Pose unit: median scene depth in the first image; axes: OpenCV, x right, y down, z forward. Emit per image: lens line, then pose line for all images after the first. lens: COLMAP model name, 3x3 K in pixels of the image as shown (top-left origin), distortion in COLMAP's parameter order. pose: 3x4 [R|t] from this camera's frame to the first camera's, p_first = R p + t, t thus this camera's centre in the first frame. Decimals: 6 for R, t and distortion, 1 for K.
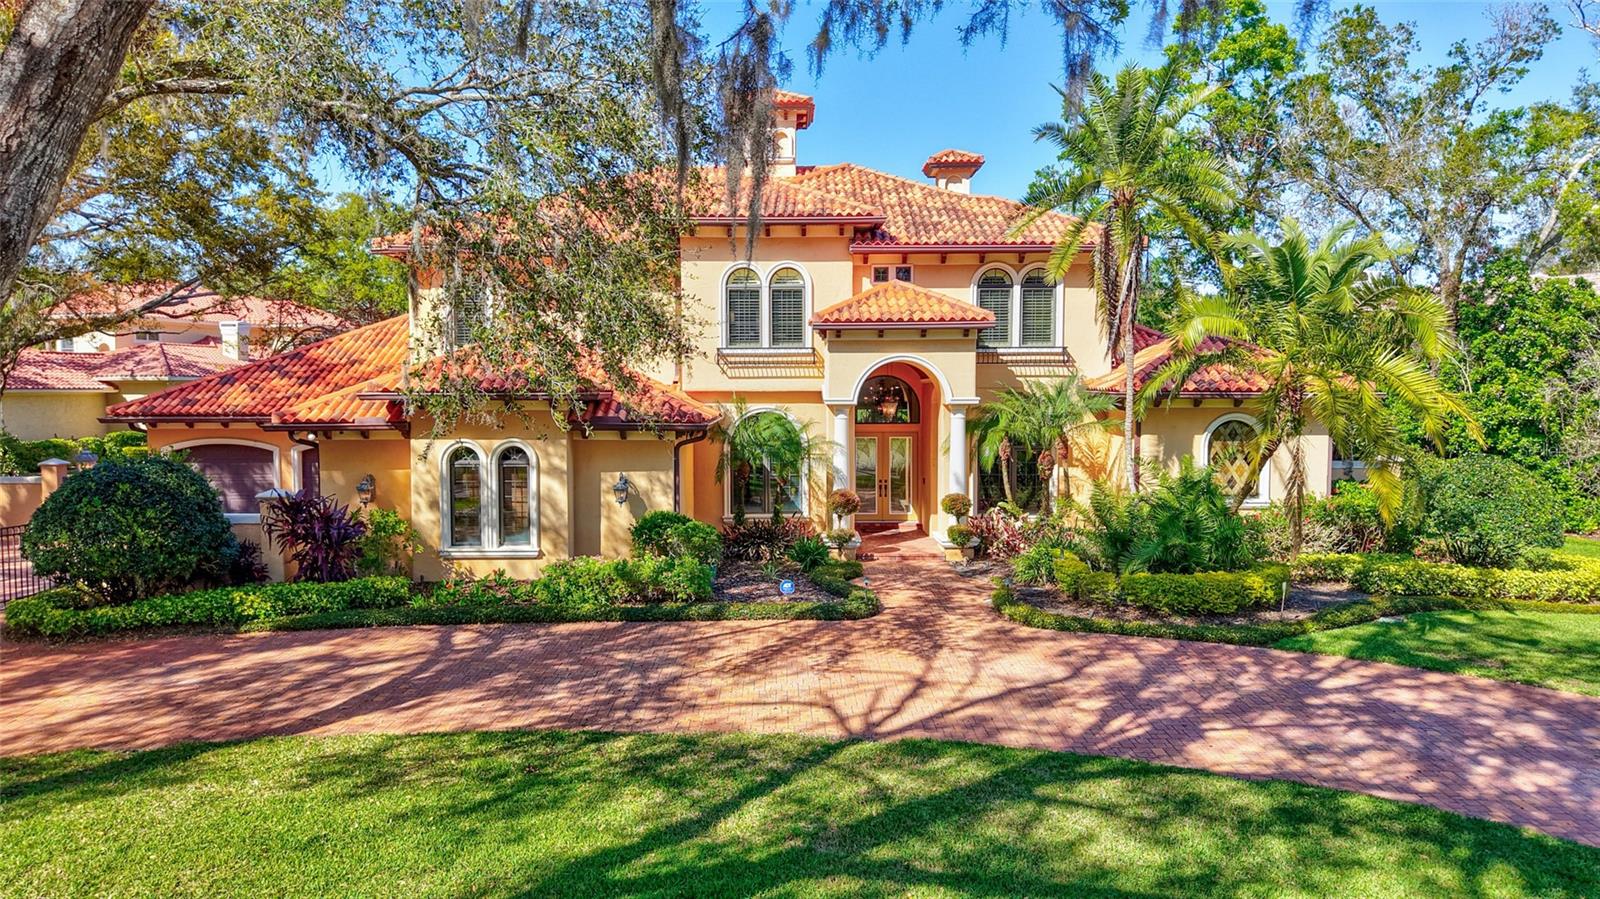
lens RADIAL K [[1072.3, 0, 800.0], [0, 1072.3, 449.5], [0, 0, 1]] dist [0.053213, -0.047335]
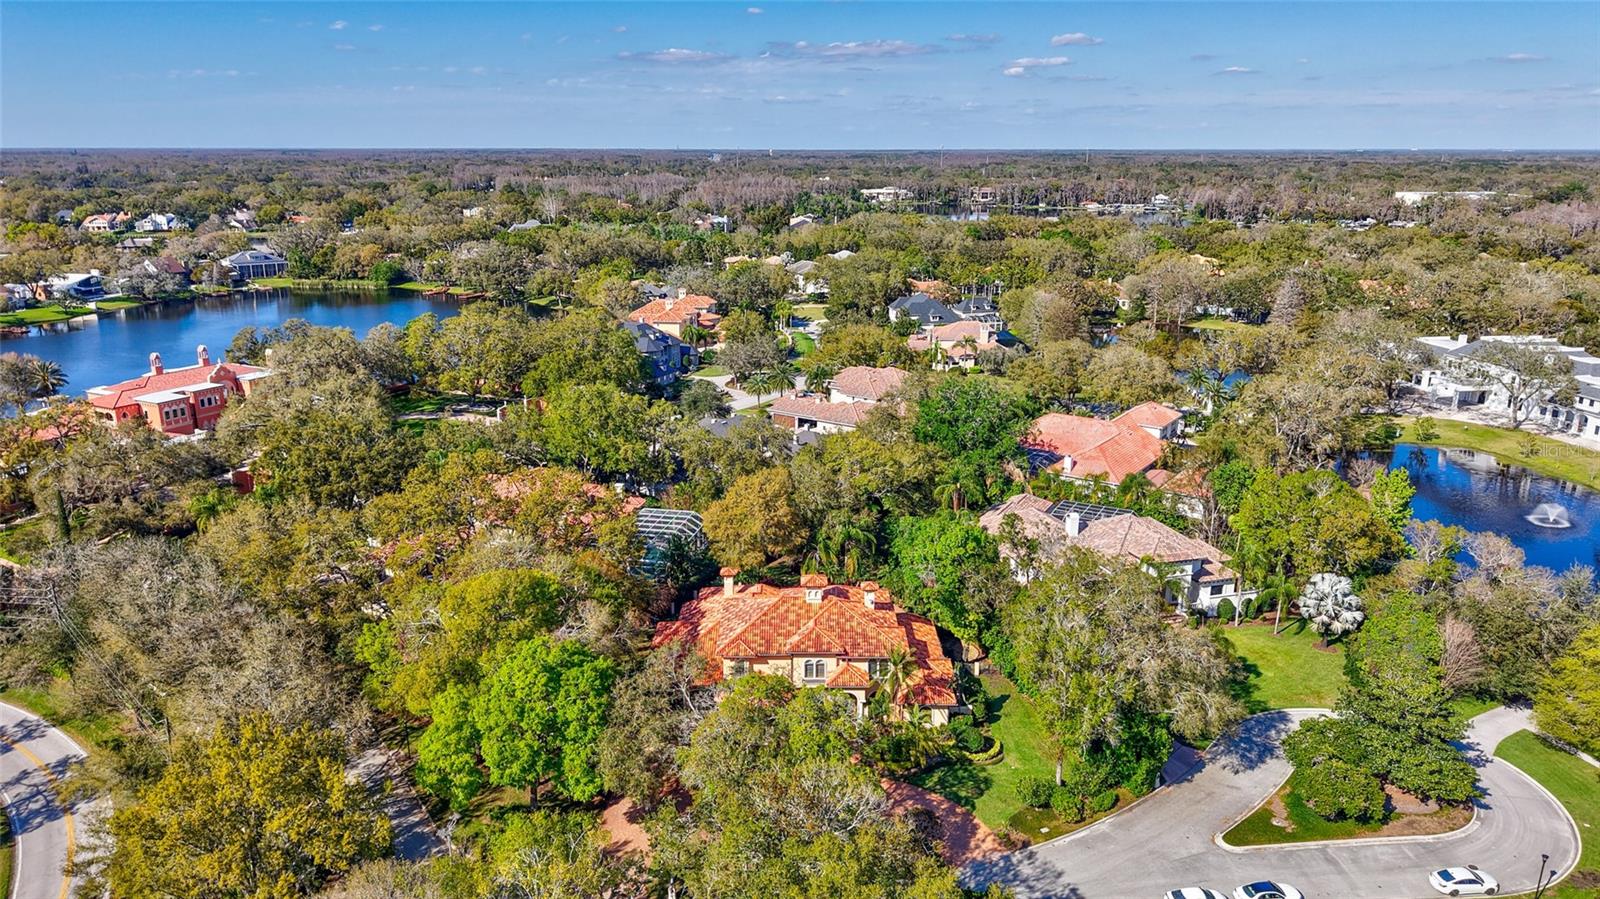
lens RADIAL K [[1091.0, 0, 771.1], [0, 1091.0, 452.7], [0, 0, 1]] dist [0.020660, -0.053236]
pose [[1.000000, -0.000192, -0.000328, -0.344325], [0.000254, 0.979543, 0.201236, -3.137131], [0.000283, -0.201236, 0.979543, -5.042969]]
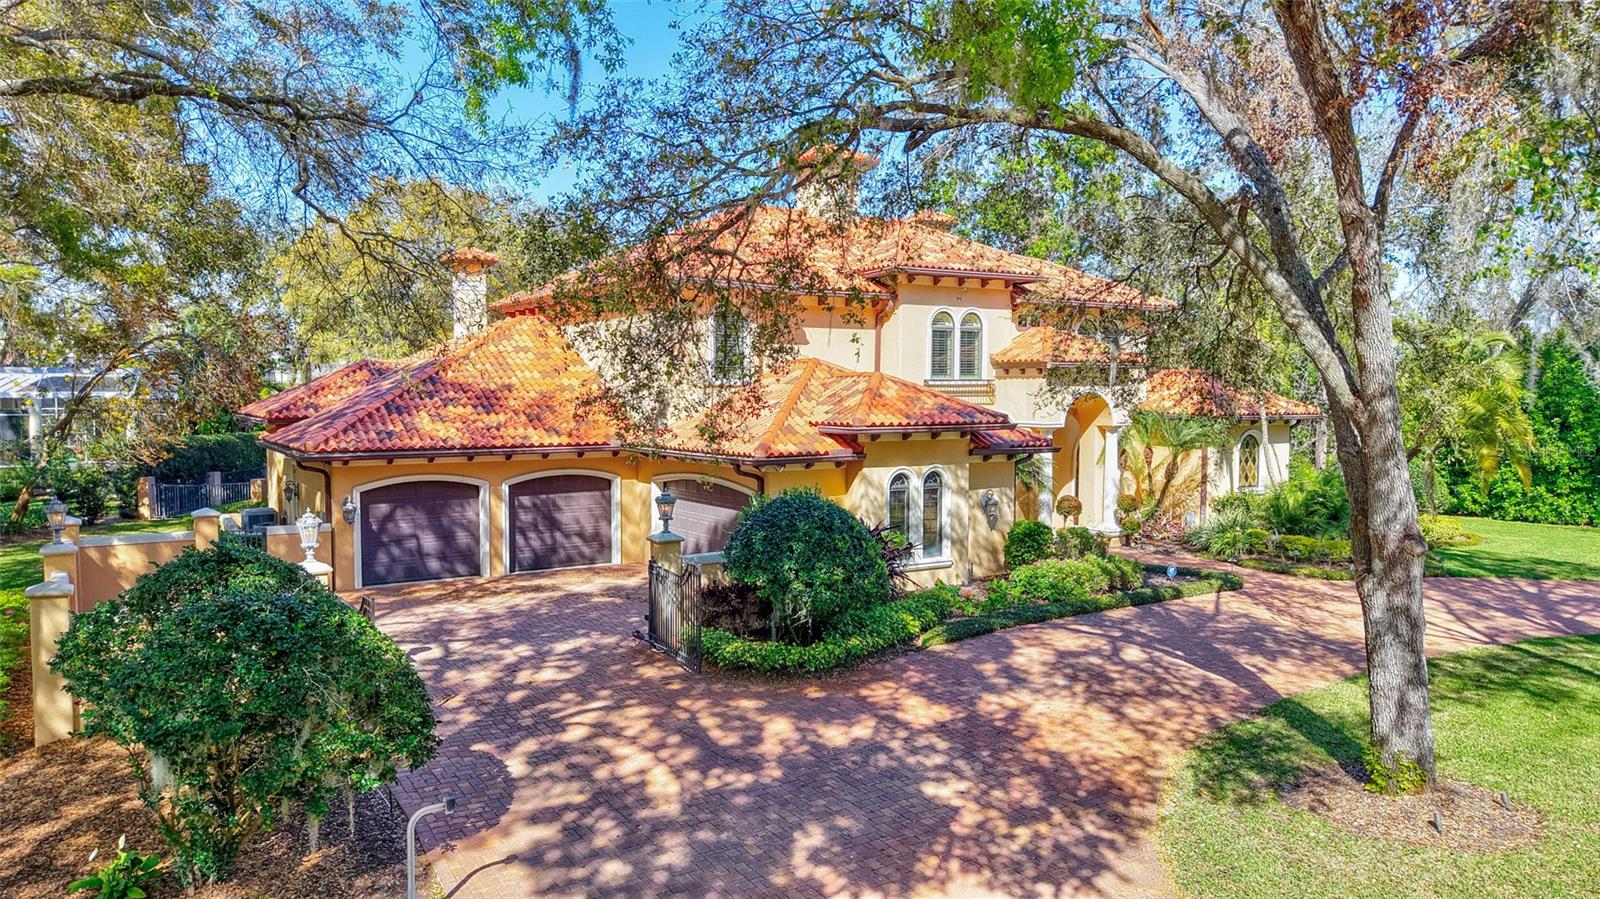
lens RADIAL K [[1069.7, 0, 801.2], [0, 1069.7, 422.1], [0, 0, 1]] dist [0.042514, -0.057415]
pose [[0.841595, -0.015038, 0.539900, -1.508985], [0.029362, 0.999408, -0.017932, -0.058088], [-0.539311, 0.030944, 0.841538, 0.174803]]
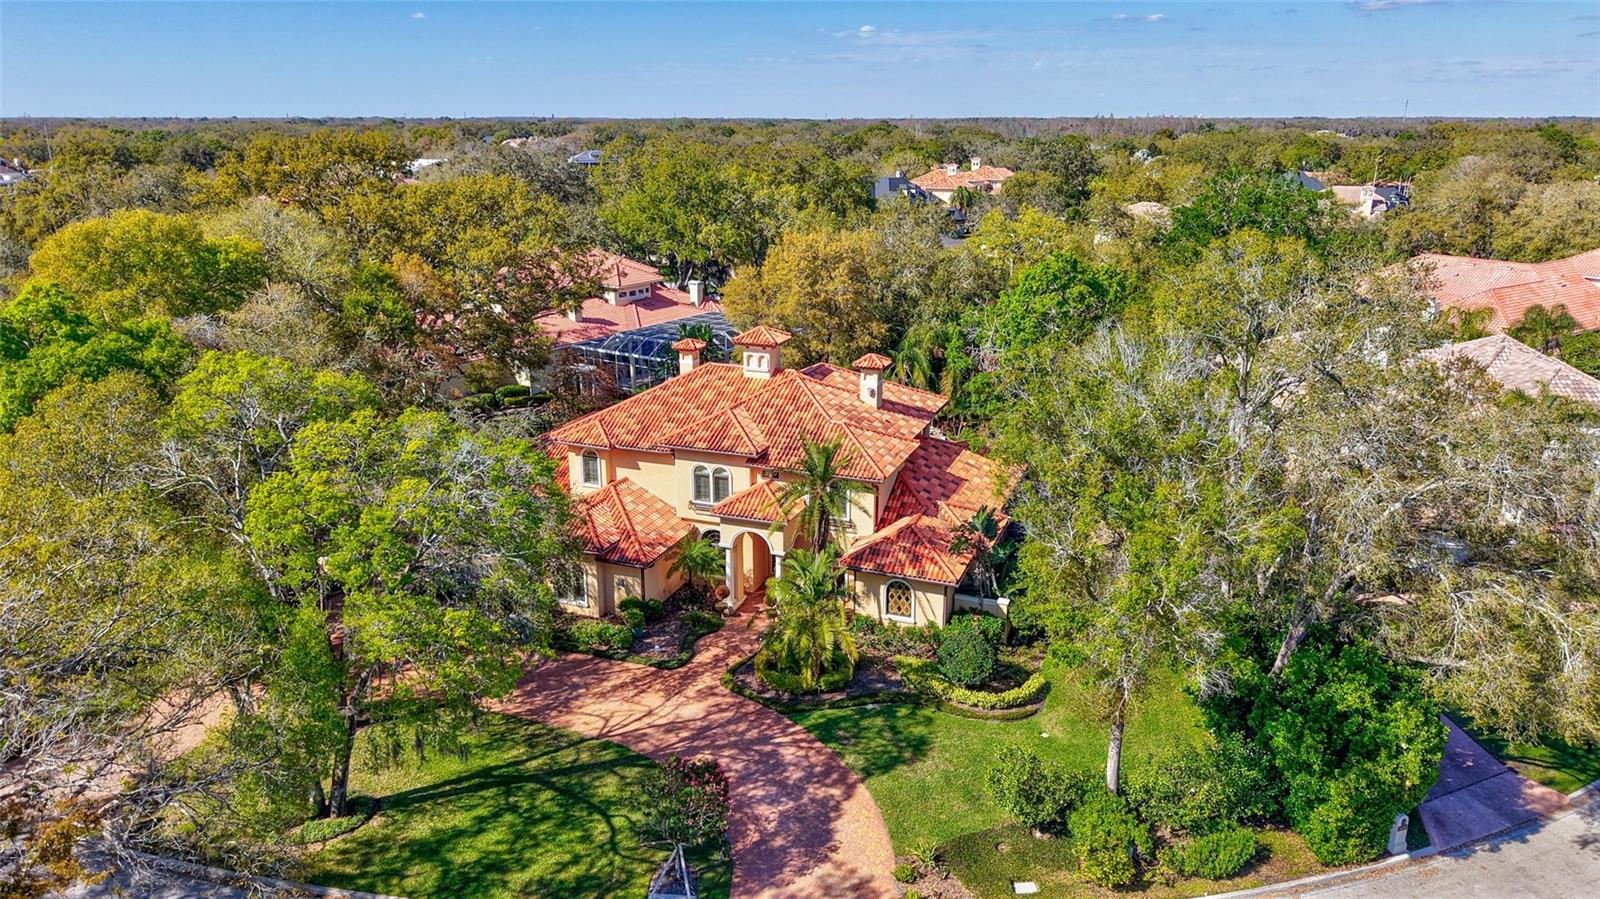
lens RADIAL K [[1072.3, 0, 800.0], [0, 1072.3, 449.5], [0, 0, 1]] dist [0.053213, -0.047335]
pose [[0.938693, 0.102866, -0.329050, 1.471875], [-0.027907, 0.973988, 0.224873, -1.226144], [0.343623, -0.201904, 0.917147, -1.507132]]
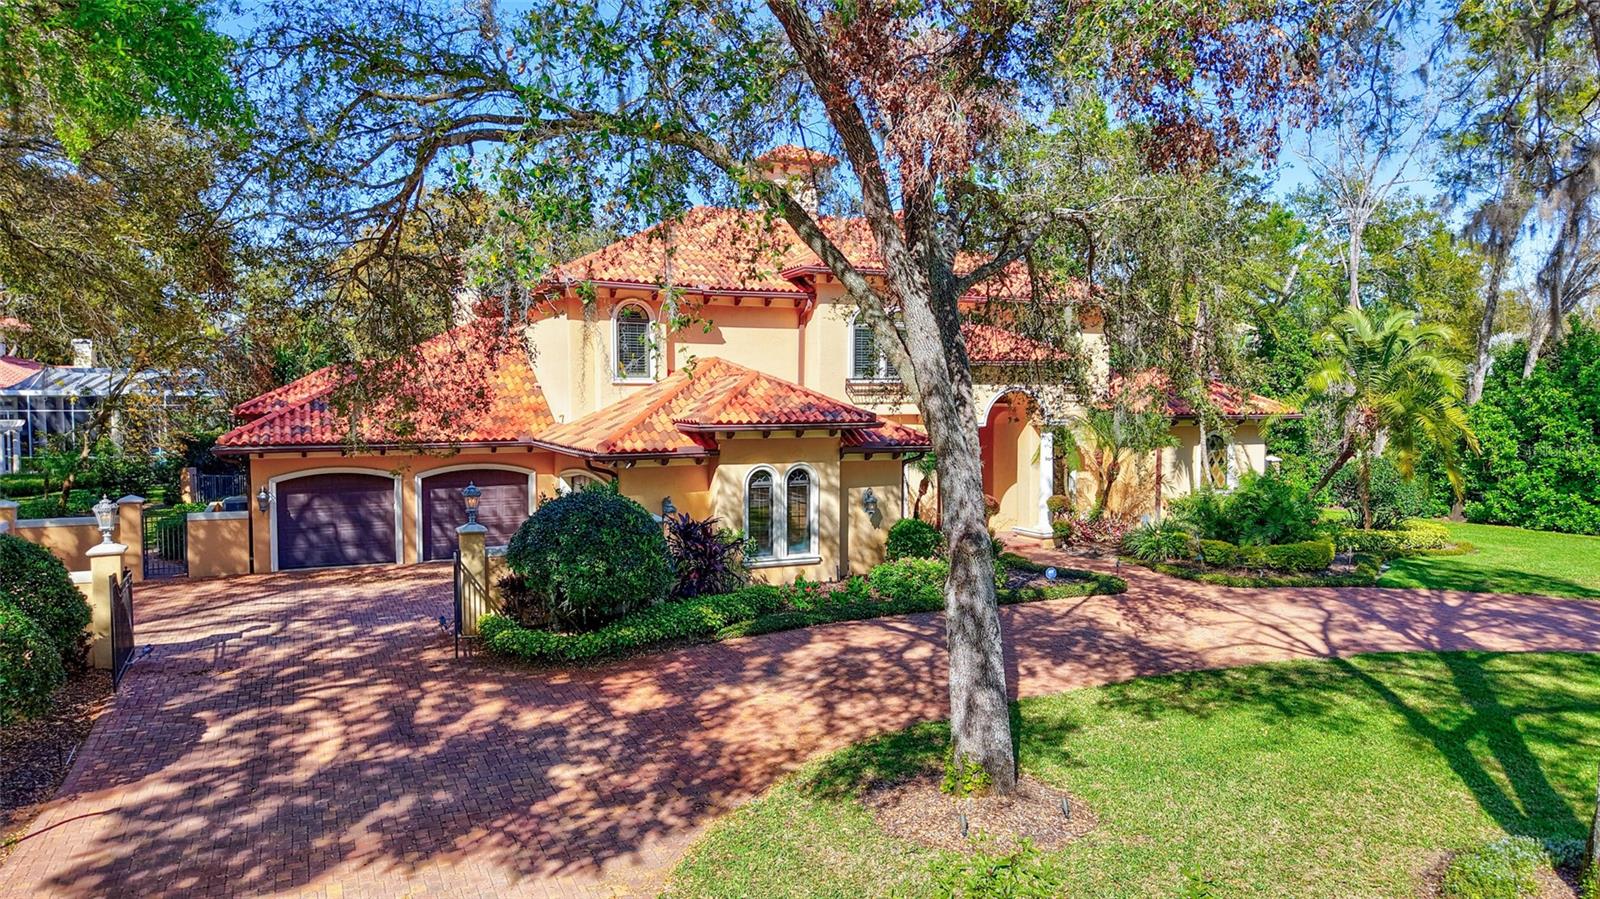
lens RADIAL K [[1069.7, 0, 801.2], [0, 1069.7, 422.1], [0, 0, 1]] dist [0.042514, -0.057415]
pose [[0.909450, -0.012123, 0.415637, -1.121488], [0.022535, 0.999543, -0.020153, -0.044481], [-0.415202, 0.027695, 0.909307, -0.074056]]
